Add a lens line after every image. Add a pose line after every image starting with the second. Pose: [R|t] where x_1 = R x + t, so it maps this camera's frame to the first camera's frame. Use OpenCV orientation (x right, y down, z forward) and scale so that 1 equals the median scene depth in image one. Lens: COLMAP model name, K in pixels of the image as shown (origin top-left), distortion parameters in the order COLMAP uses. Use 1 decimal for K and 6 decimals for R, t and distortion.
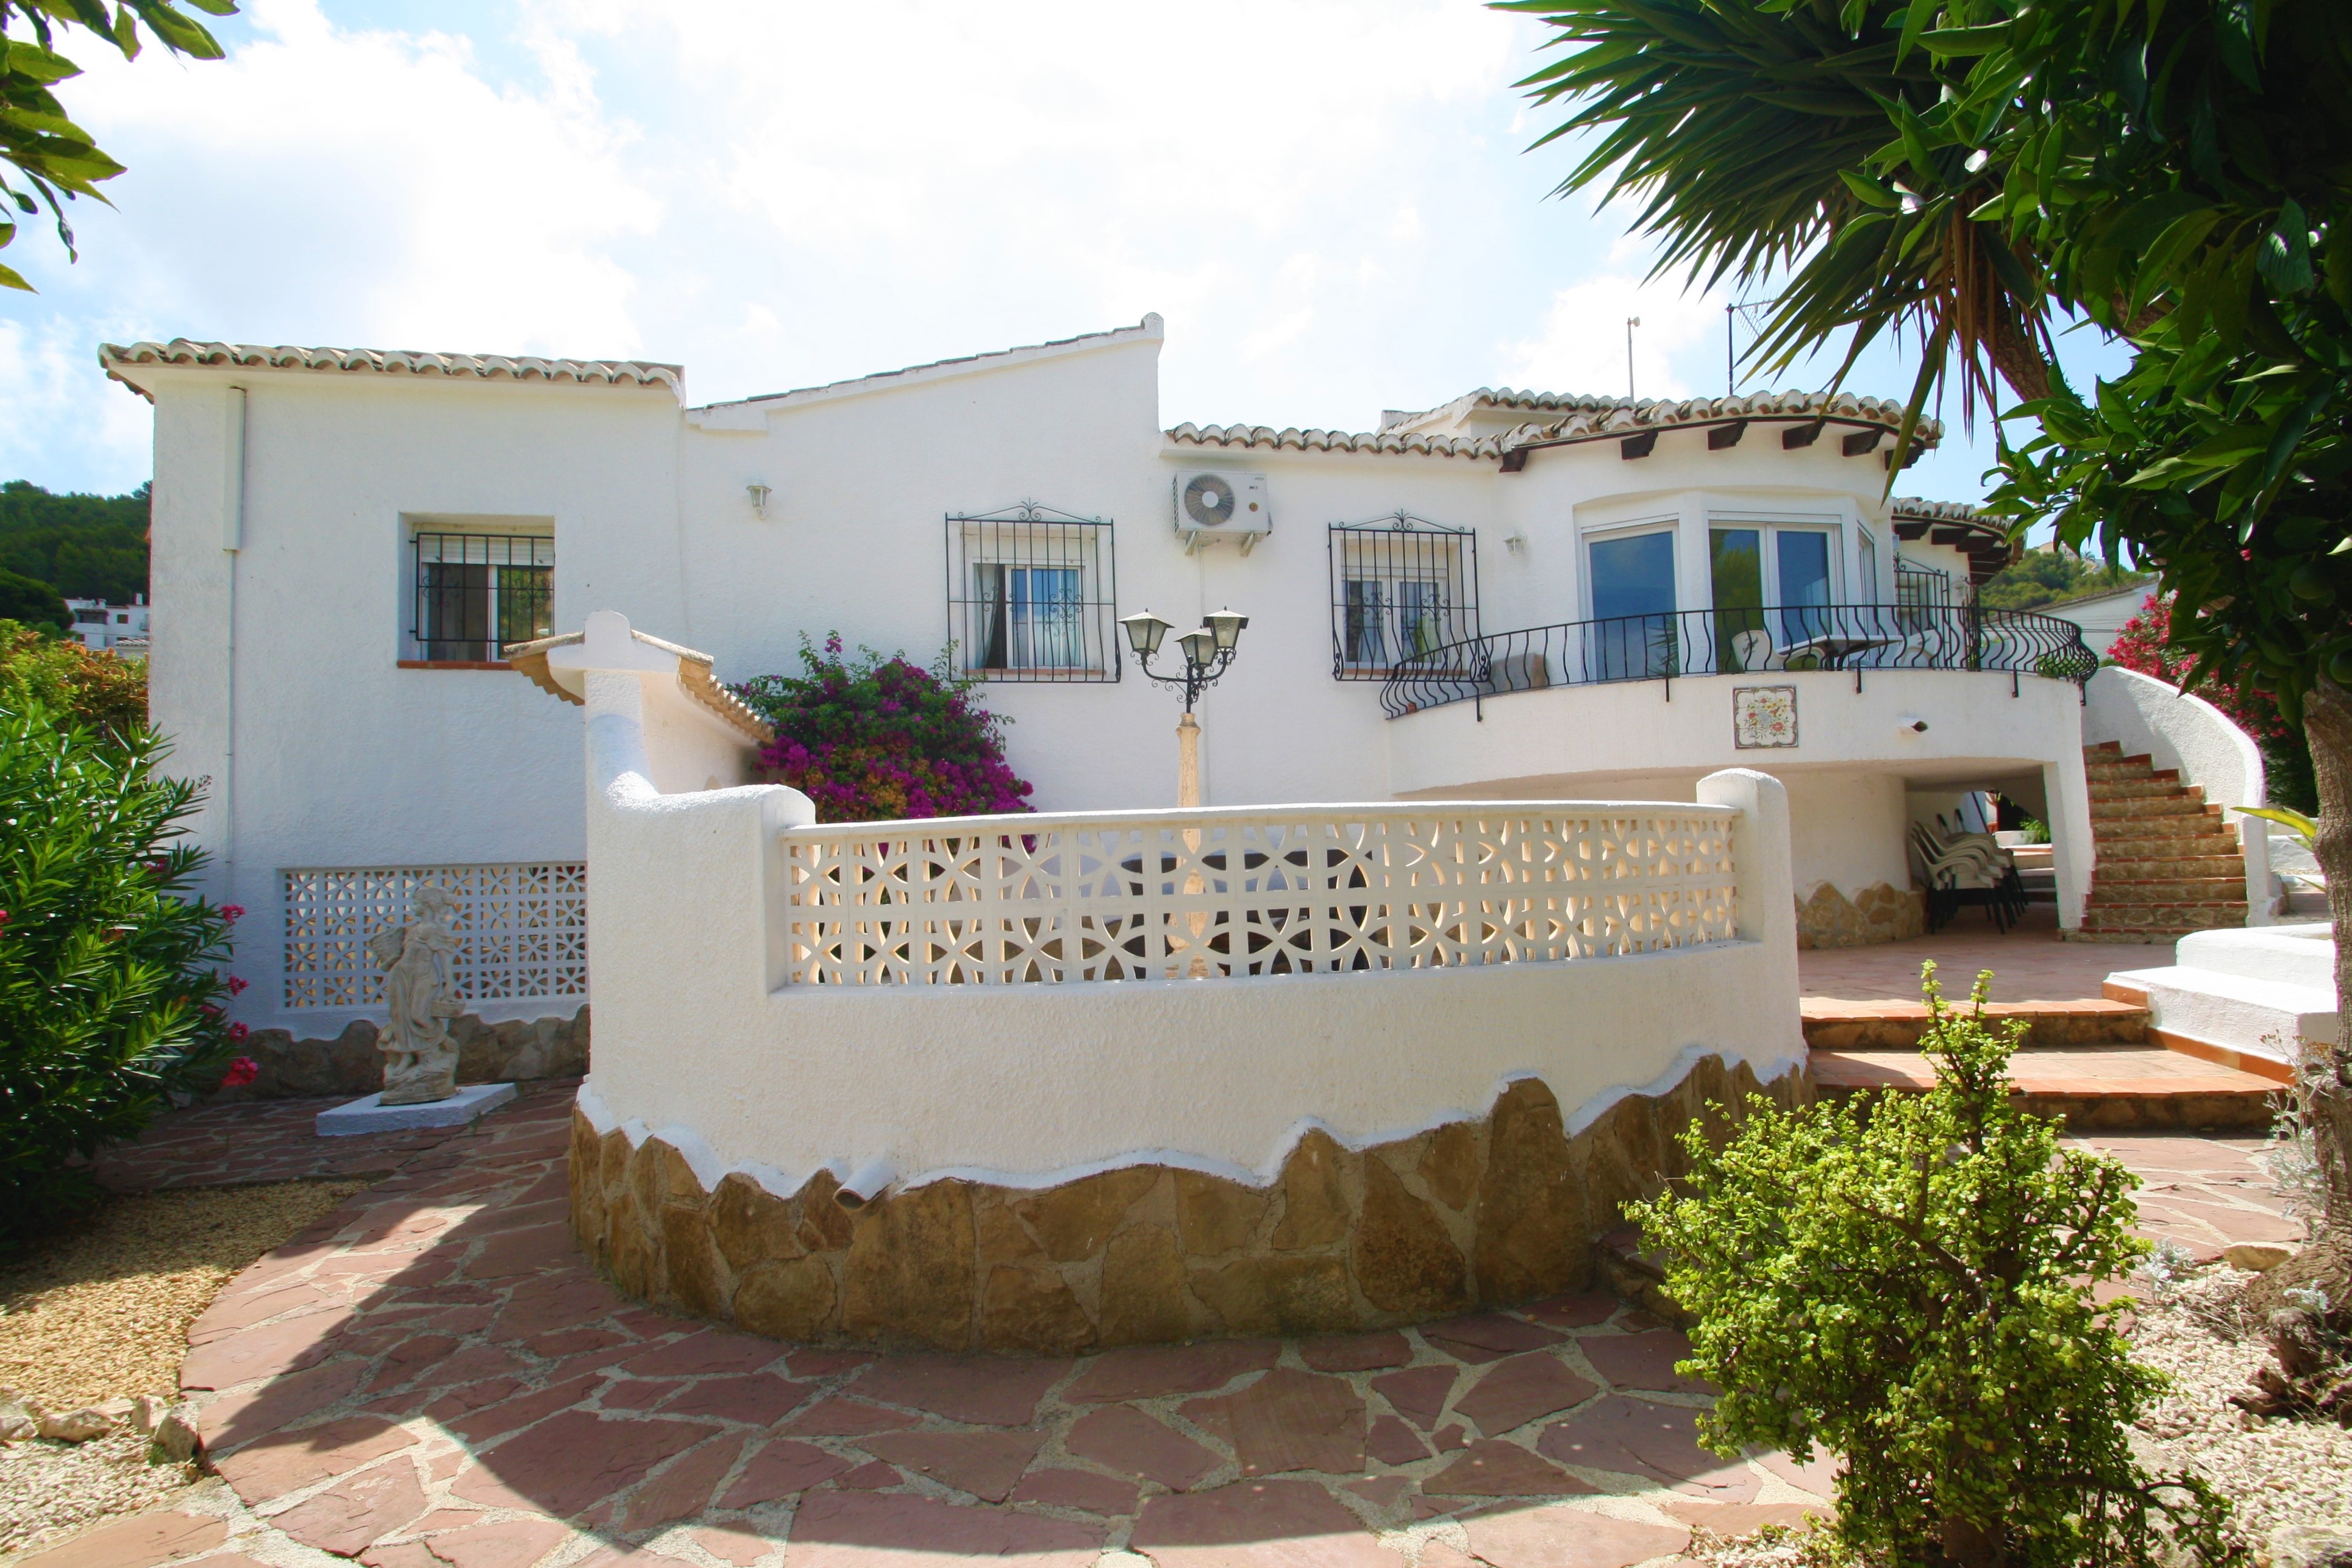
lens RADIAL K [[1087.9, 0, 1182.0], [0, 1087.9, 786.1], [0, 0, 1]] dist [0.003898, -0.008912]
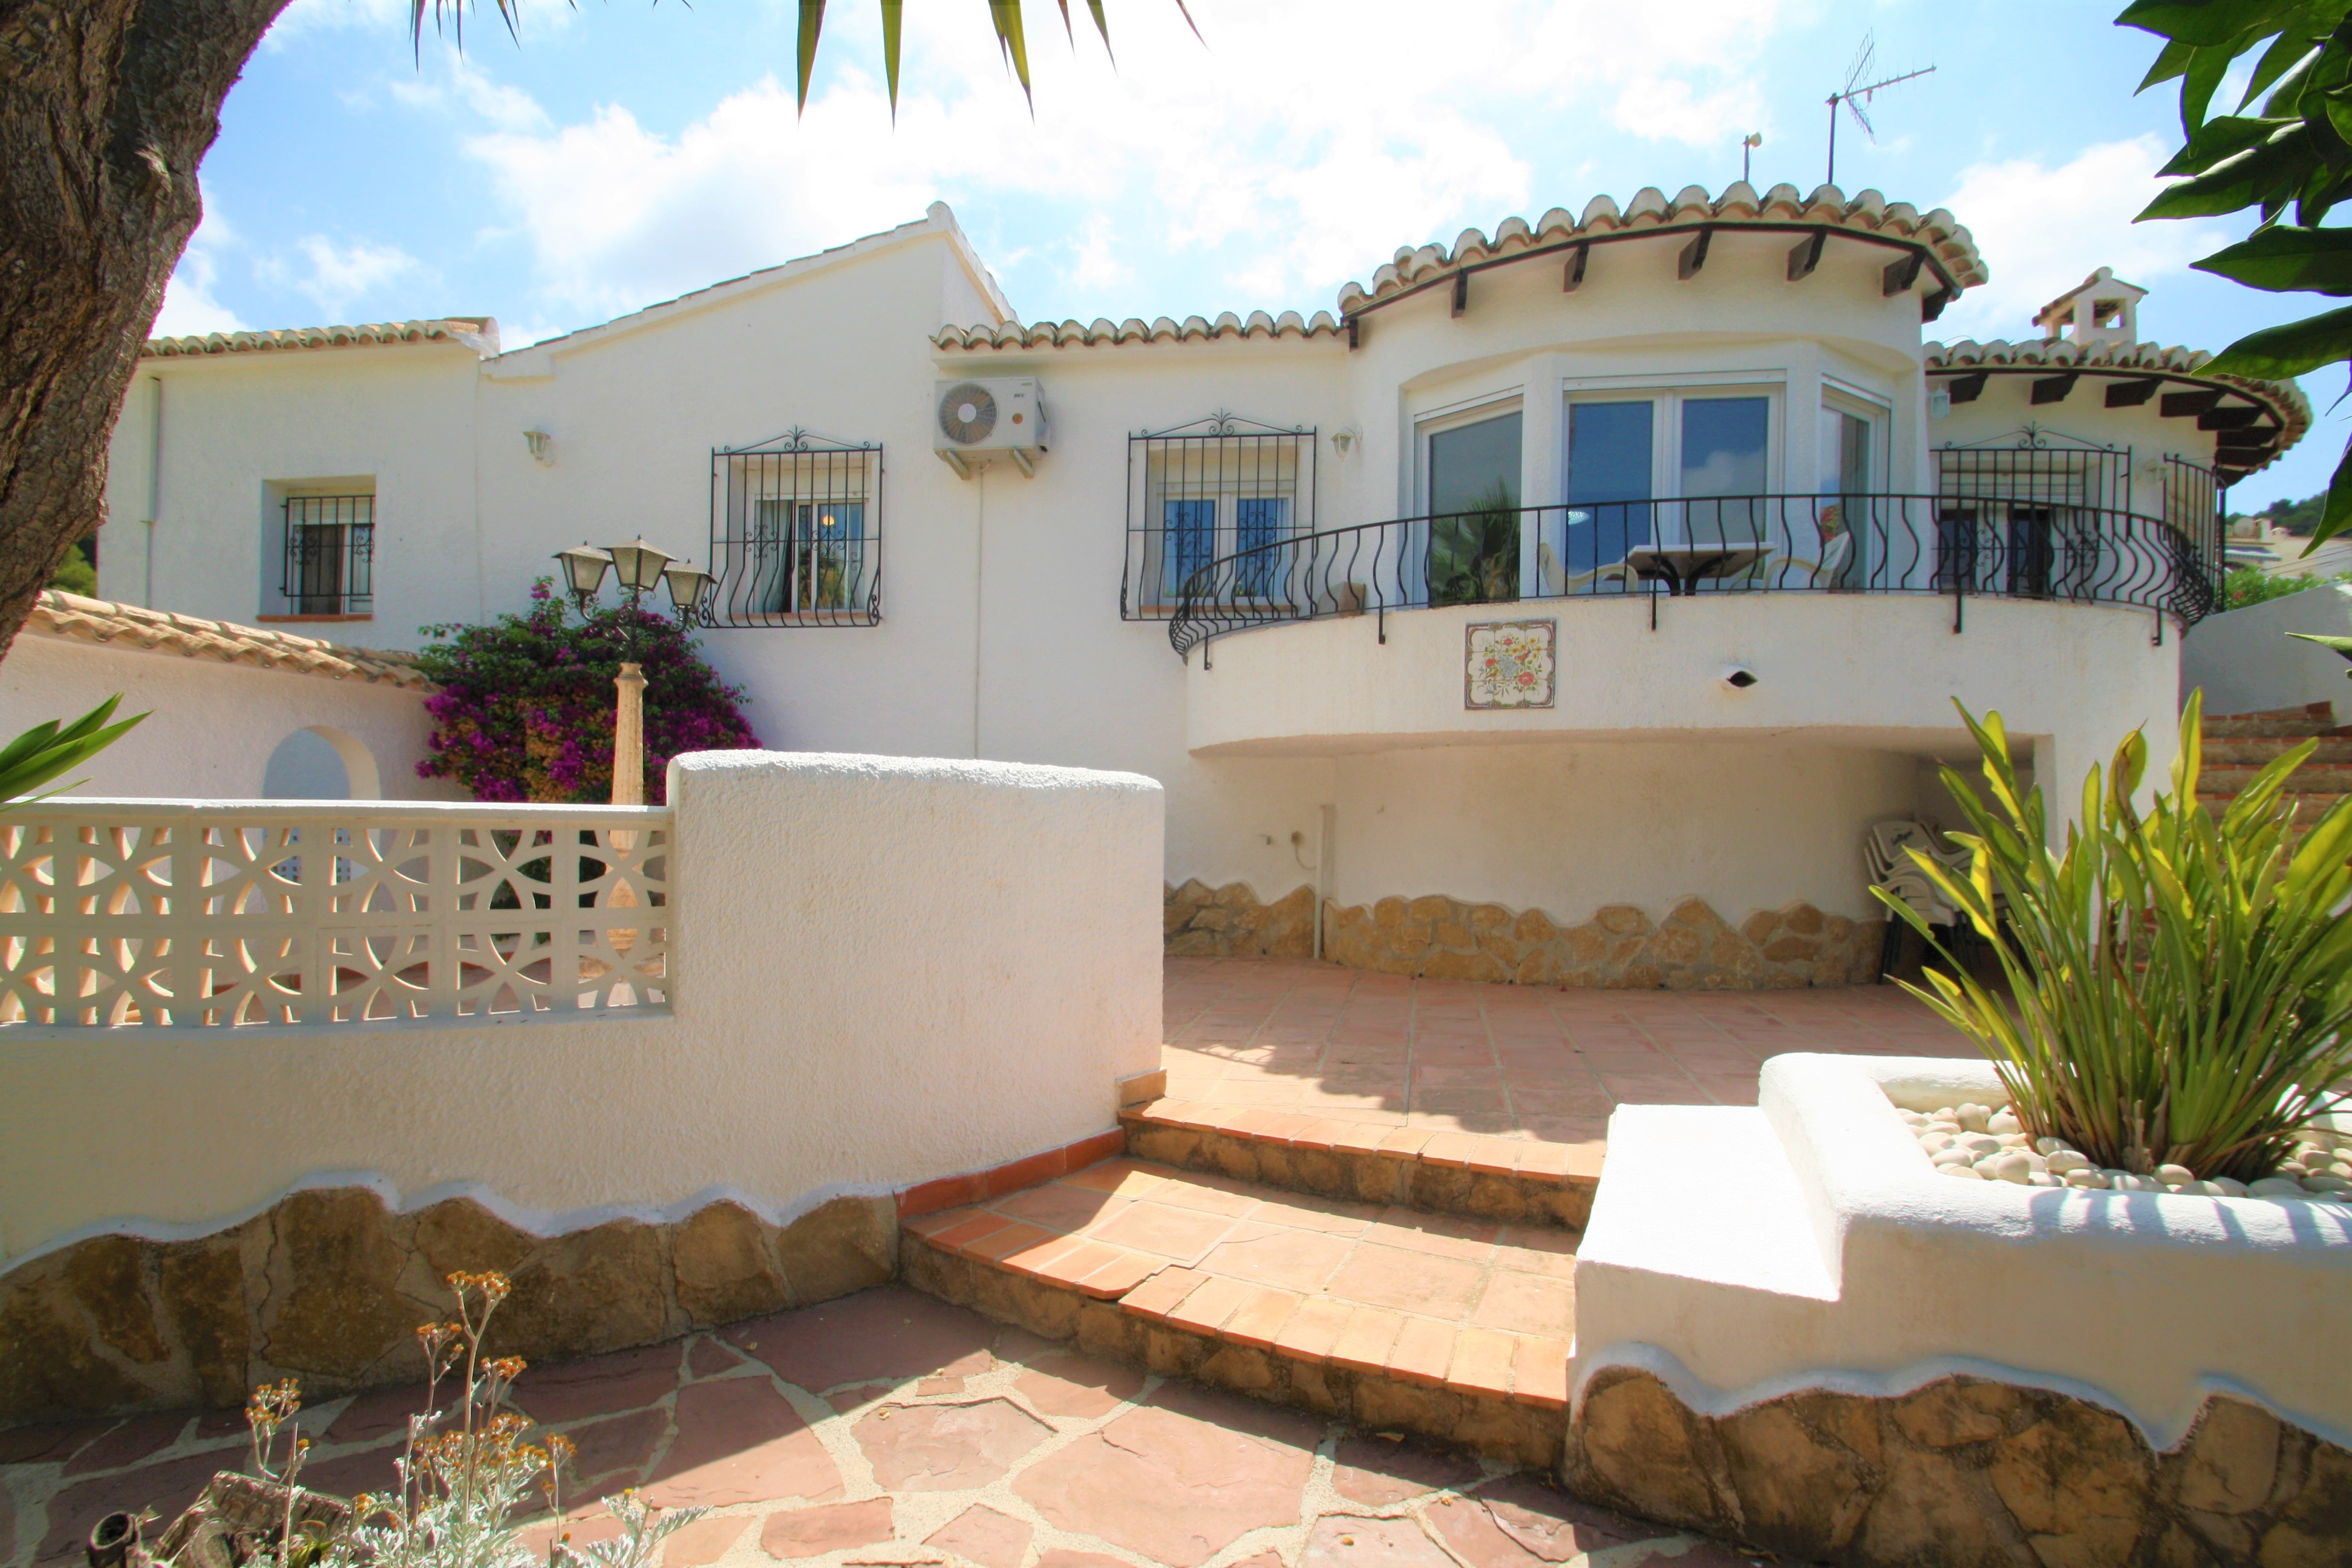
lens RADIAL K [[1087.9, 0, 1173.3], [0, 1087.9, 788.5], [0, 0, 1]] dist [0.003898, -0.008912]
pose [[0.950756, 0.033138, -0.308163, 0.477468], [-0.016457, 0.998263, 0.056573, -0.017024], [0.309503, -0.048715, 0.949650, 0.221374]]
